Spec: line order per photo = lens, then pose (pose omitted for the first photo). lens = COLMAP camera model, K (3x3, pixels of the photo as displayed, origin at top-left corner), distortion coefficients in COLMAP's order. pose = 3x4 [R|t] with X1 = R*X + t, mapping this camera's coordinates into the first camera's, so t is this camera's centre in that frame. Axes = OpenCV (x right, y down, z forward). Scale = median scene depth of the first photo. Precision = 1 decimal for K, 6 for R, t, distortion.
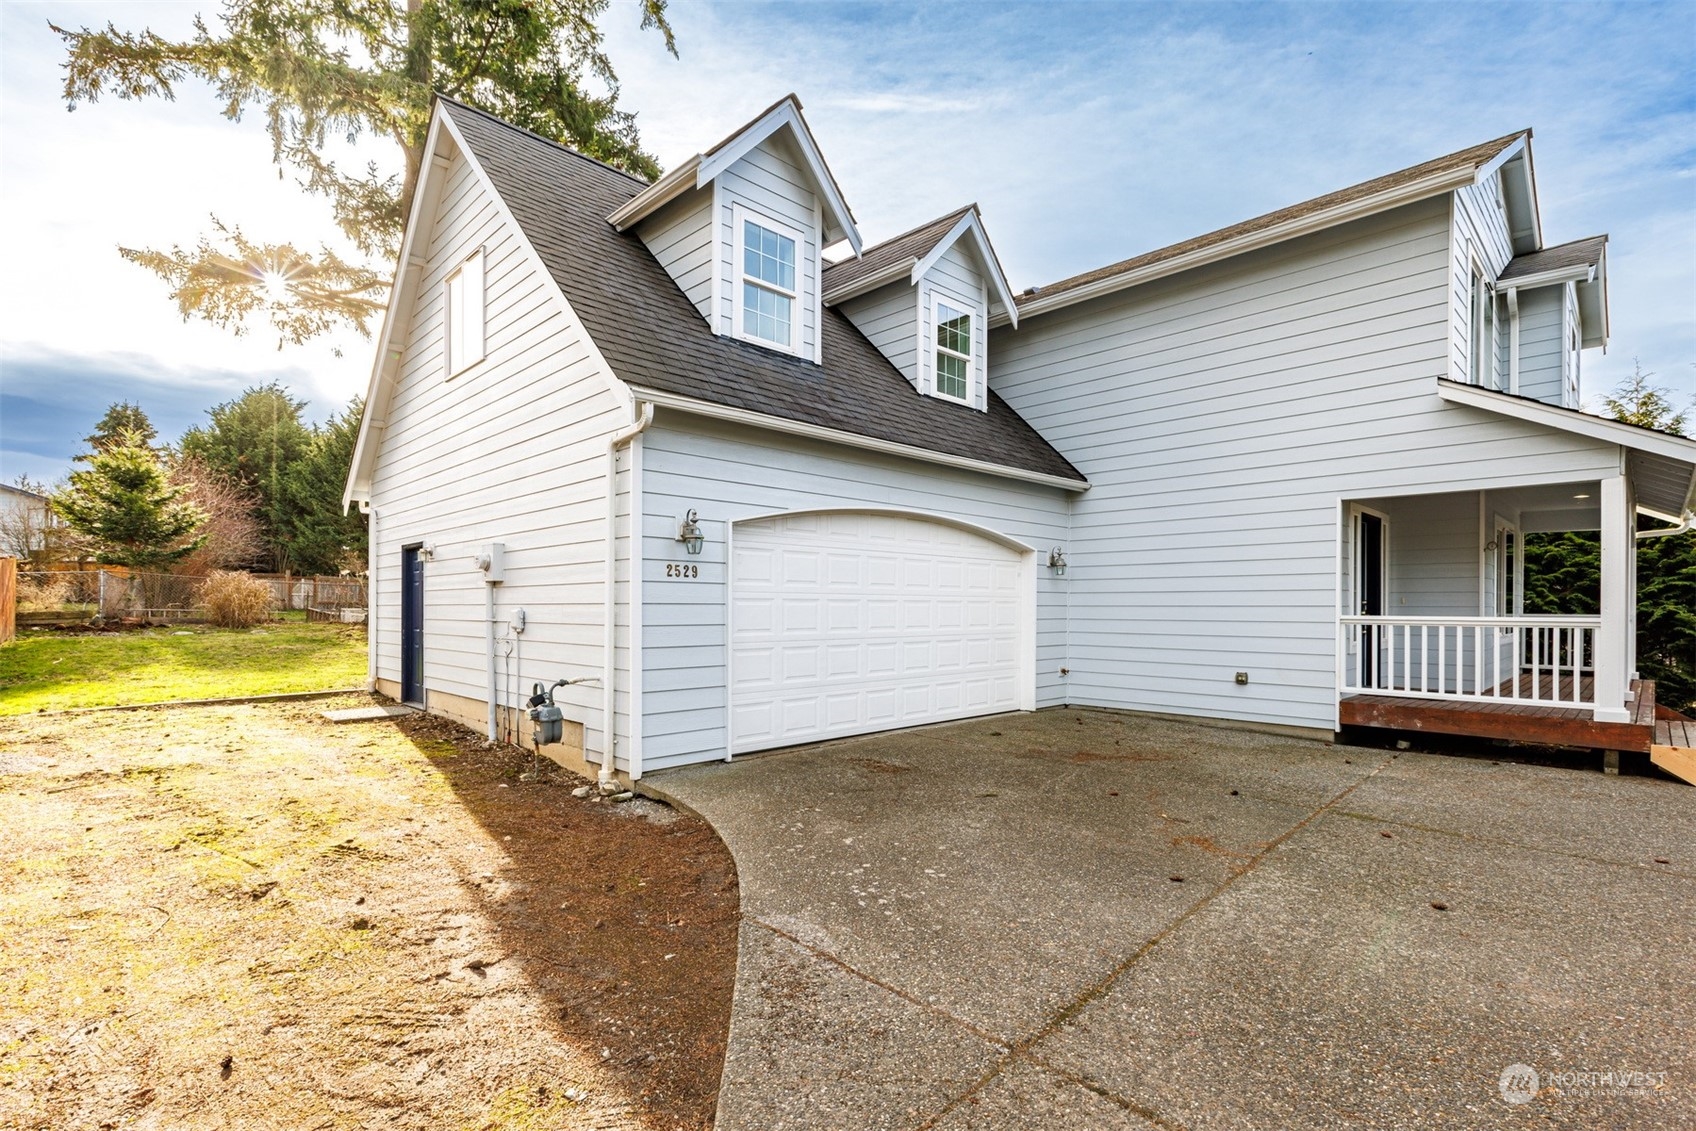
lens RADIAL K [[795.3, 0, 811.2], [0, 795.3, 607.8], [0, 0, 1]] dist [0.001928, -0.000373]
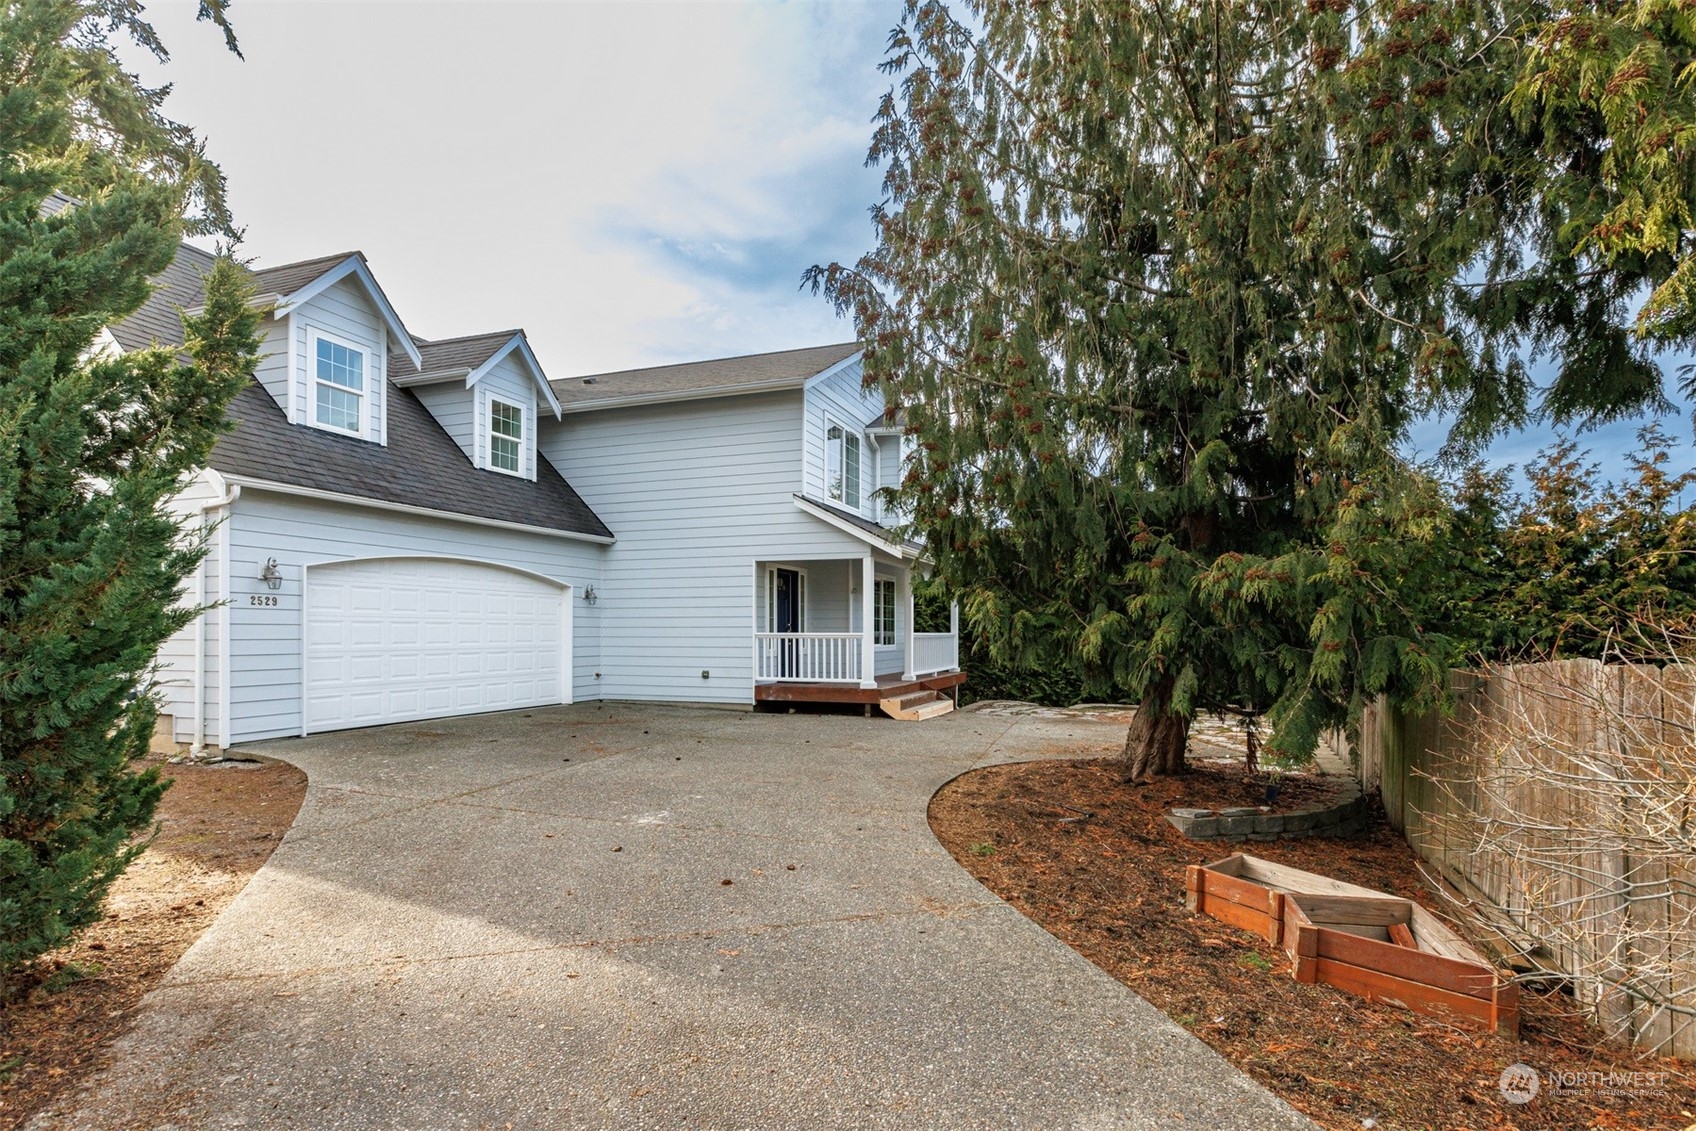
lens RADIAL K [[845.3, 0, 855.4], [0, 845.3, 632.9], [0, 0, 1]] dist [0.009061, -0.002989]
pose [[0.893486, -0.002784, 0.449083, 0.082541], [0.002557, 0.999996, 0.001112, 0.009439], [-0.449084, 0.000155, 0.893489, -0.678356]]
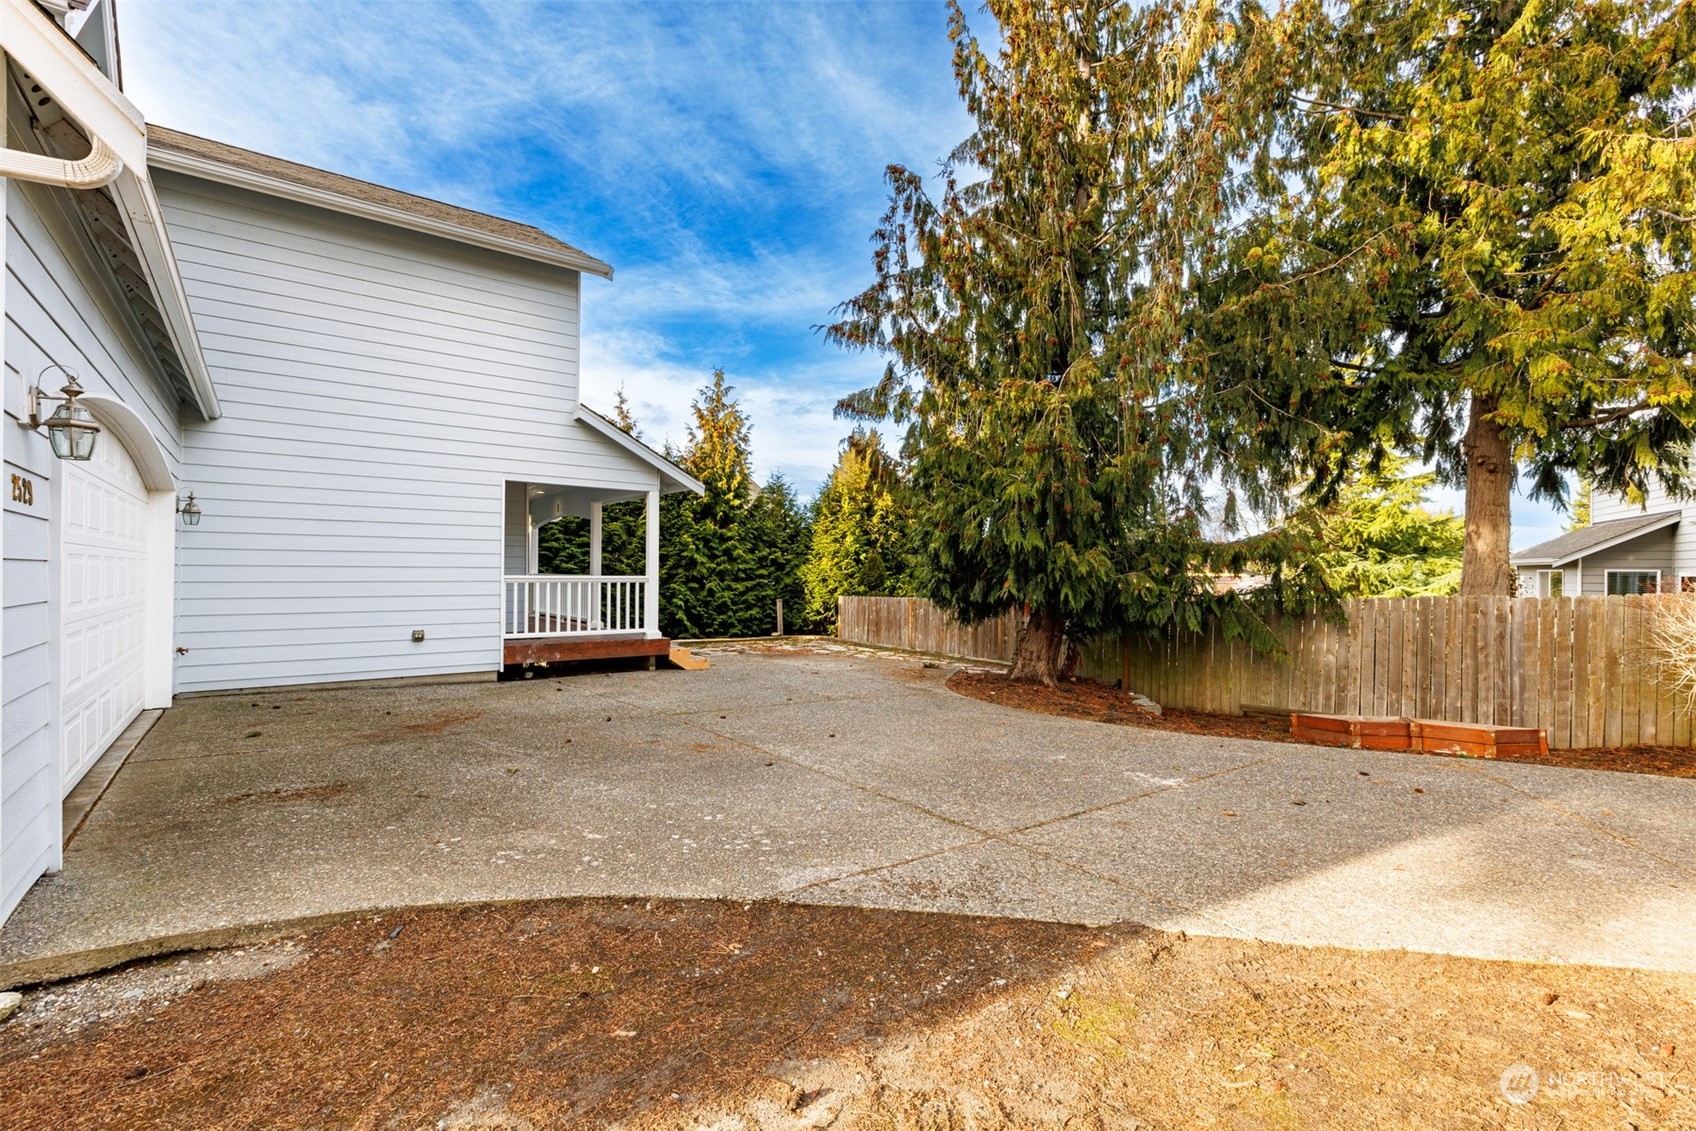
lens RADIAL K [[758.8, 0, 846.3], [0, 758.8, 572.8], [0, 0, 1]] dist [-0.002017, 0.000738]
pose [[0.099206, -0.002198, 0.995064, -0.470138], [-0.006740, 0.999973, 0.002880, -0.001296], [-0.995044, -0.006992, 0.099188, 0.398245]]
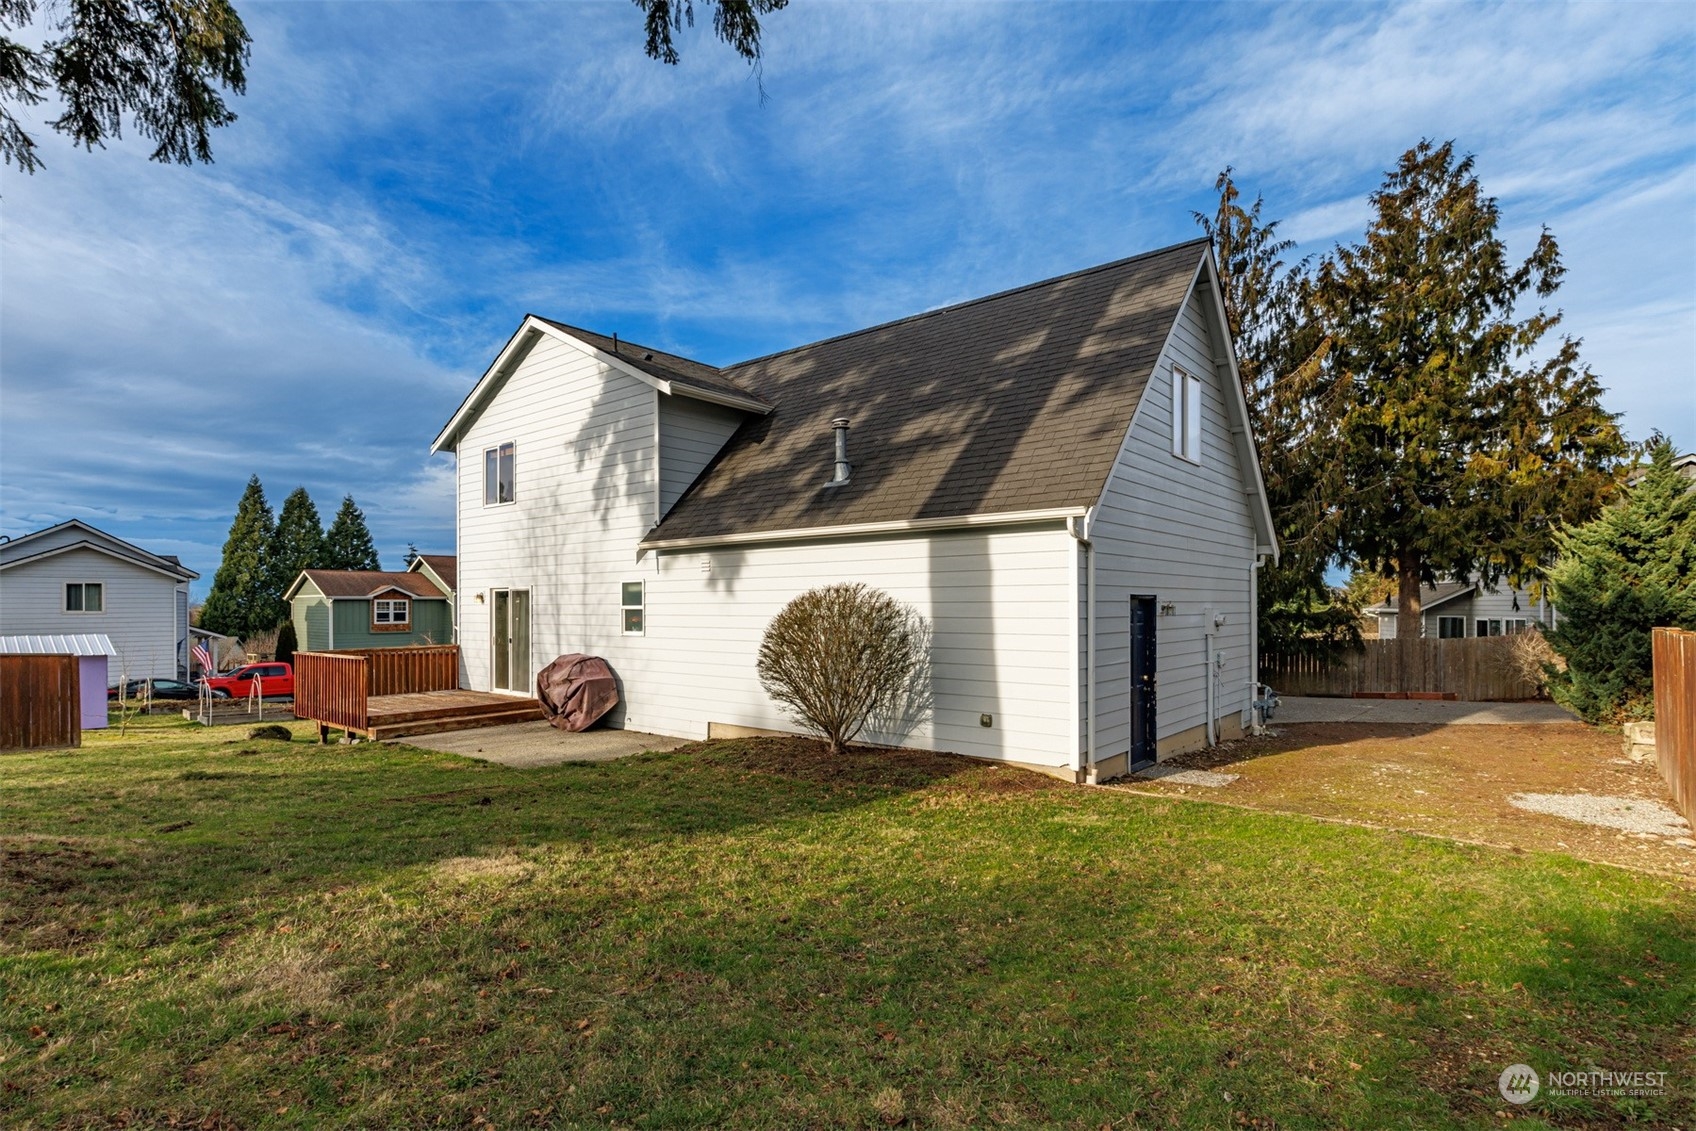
lens RADIAL K [[795.3, 0, 833.3], [0, 795.3, 600.3], [0, 0, 1]] dist [0.001928, -0.000373]
pose [[-0.088210, 0.010544, 0.996046, -1.749750], [0.005208, 0.999935, -0.010124, -0.081823], [-0.996088, 0.004294, -0.088259, 1.799354]]
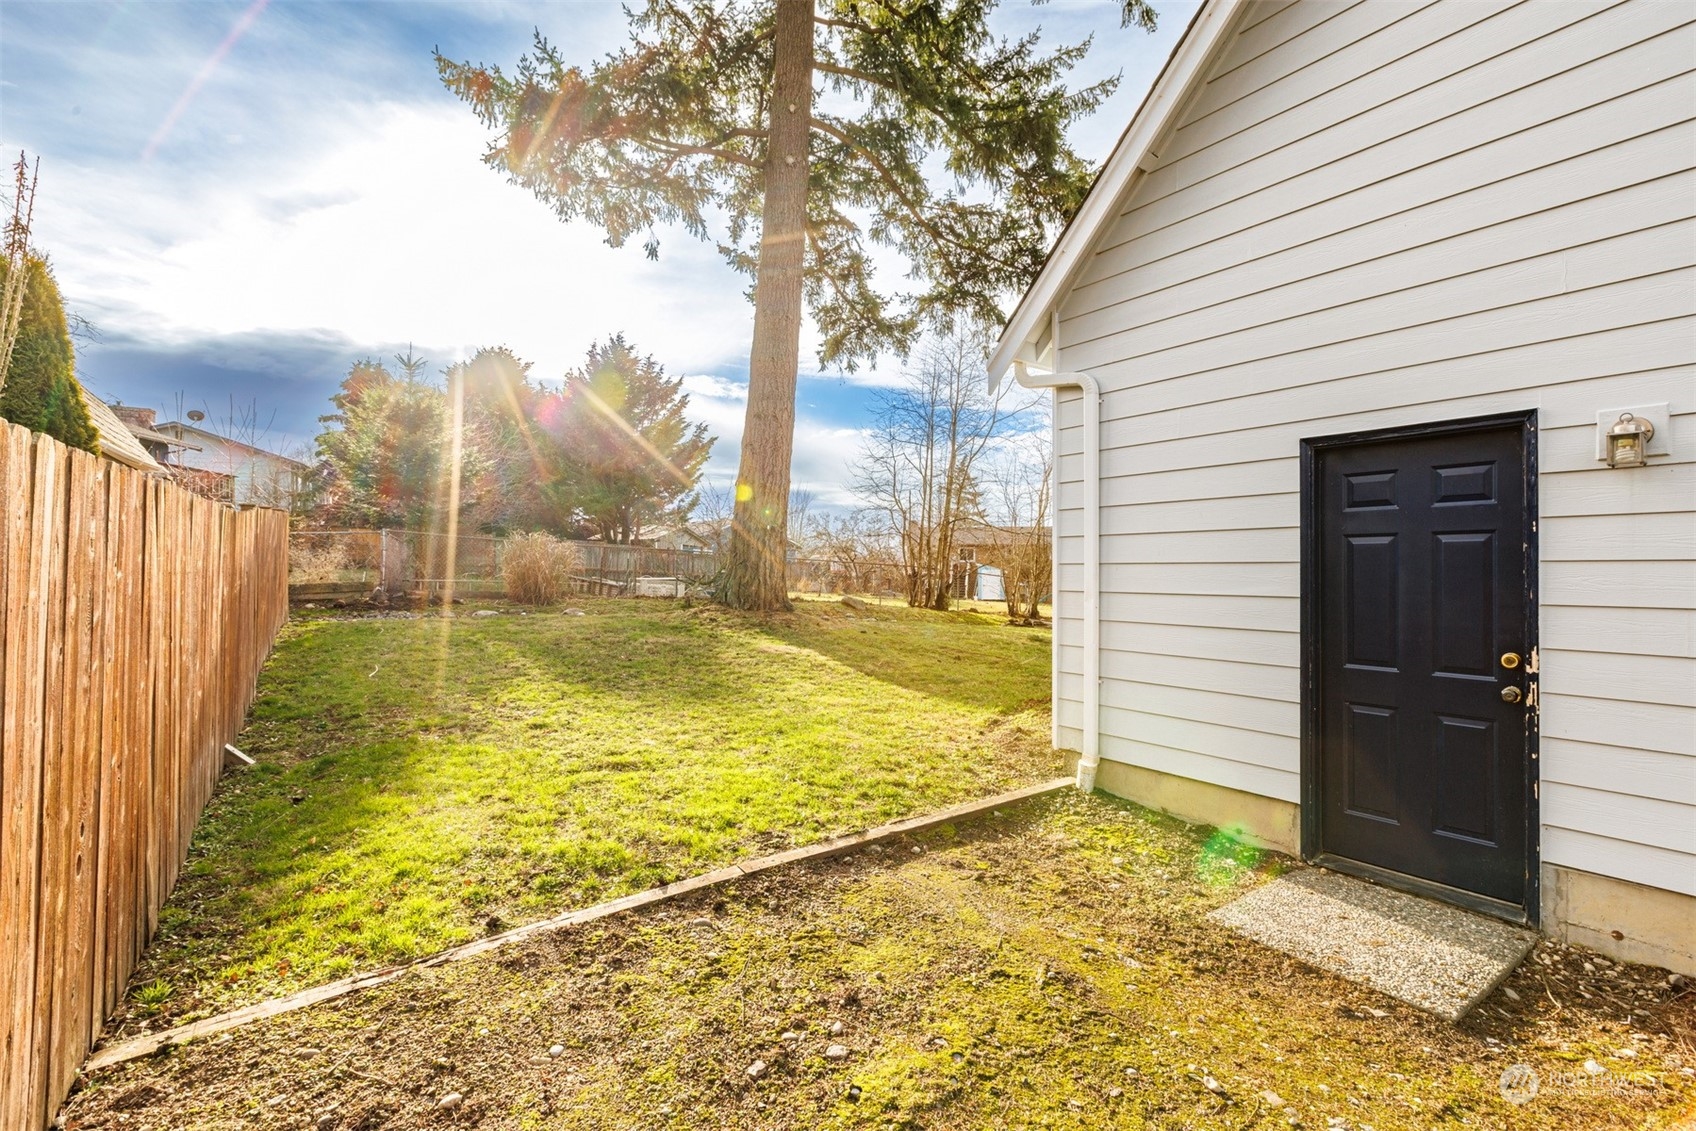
lens RADIAL K [[795.3, 0, 877.4], [0, 795.3, 556.4], [0, 0, 1]] dist [0.001928, -0.000373]
pose [[0.992861, 0.000930, -0.119272, -0.861135], [-0.003404, 0.999783, -0.020547, -0.018262], [0.119227, 0.020807, 0.992649, 0.771540]]
